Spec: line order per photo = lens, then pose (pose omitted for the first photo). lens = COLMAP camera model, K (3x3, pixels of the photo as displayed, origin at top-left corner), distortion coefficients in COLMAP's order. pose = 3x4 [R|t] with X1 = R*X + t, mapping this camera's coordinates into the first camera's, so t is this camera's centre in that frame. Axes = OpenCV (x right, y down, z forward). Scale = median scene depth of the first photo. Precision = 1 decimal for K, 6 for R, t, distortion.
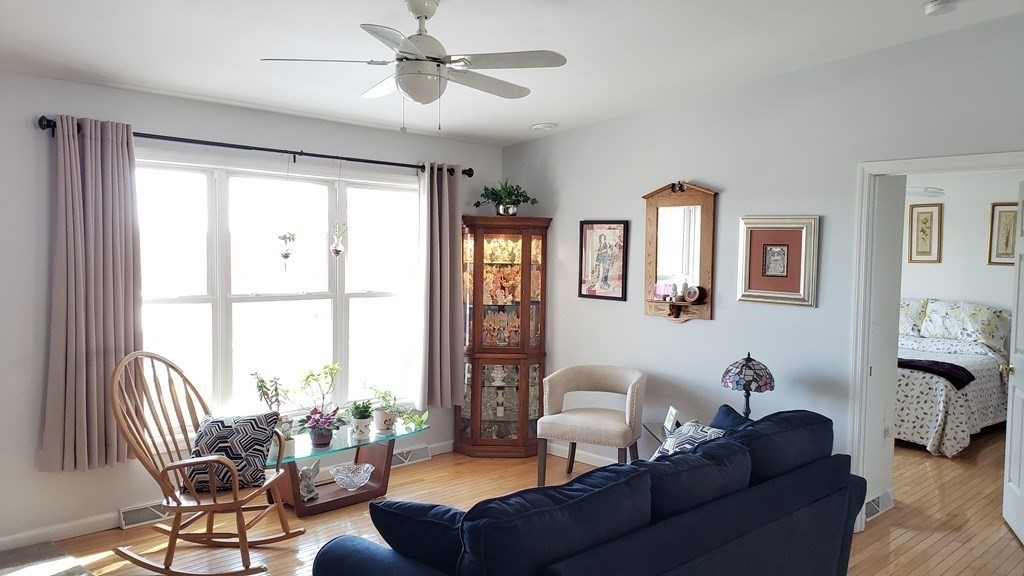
lens RADIAL K [[800.7, 0, 511.9], [0, 800.7, 290.4], [0, 0, 1]] dist [0.041500, -0.032846]
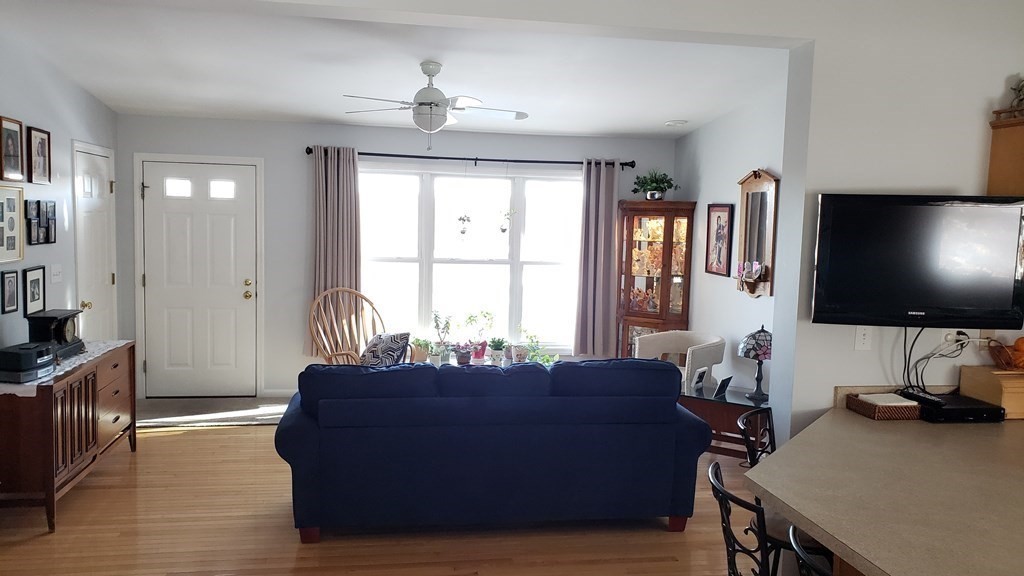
lens RADIAL K [[800.7, 0, 494.2], [0, 800.7, 306.2], [0, 0, 1]] dist [0.041500, -0.032846]
pose [[0.804355, 0.070124, -0.589996, 0.551505], [-0.040767, 0.997184, 0.062942, -0.003097], [0.592749, -0.026576, 0.804949, -0.098749]]
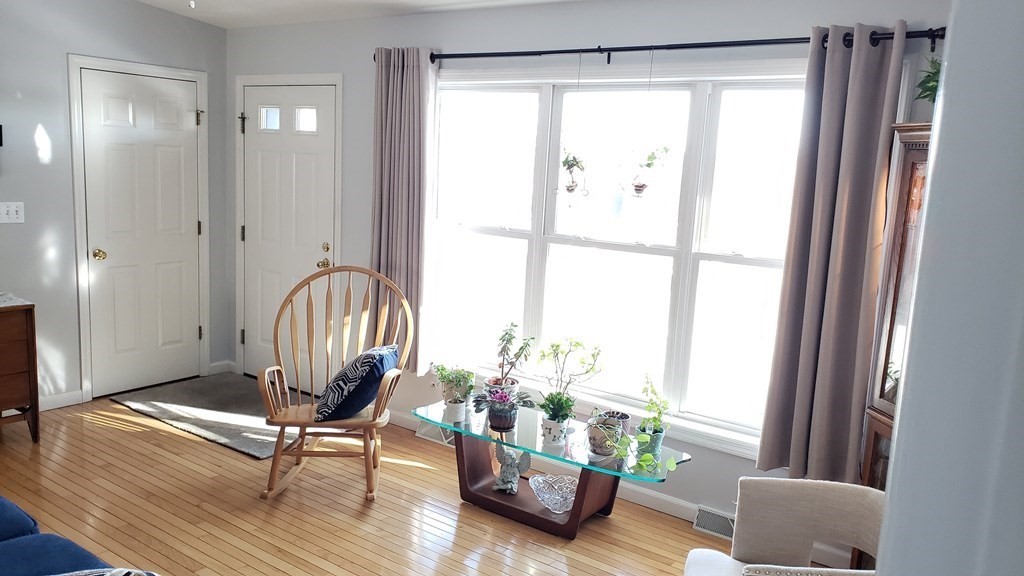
lens RADIAL K [[800.7, 0, 508.6], [0, 800.7, 293.8], [0, 0, 1]] dist [0.041500, -0.032846]
pose [[0.142485, 0.155449, -0.977514, 0.439675], [-0.093042, 0.985321, 0.143128, -0.044195], [0.985414, 0.070556, 0.154857, 0.753480]]
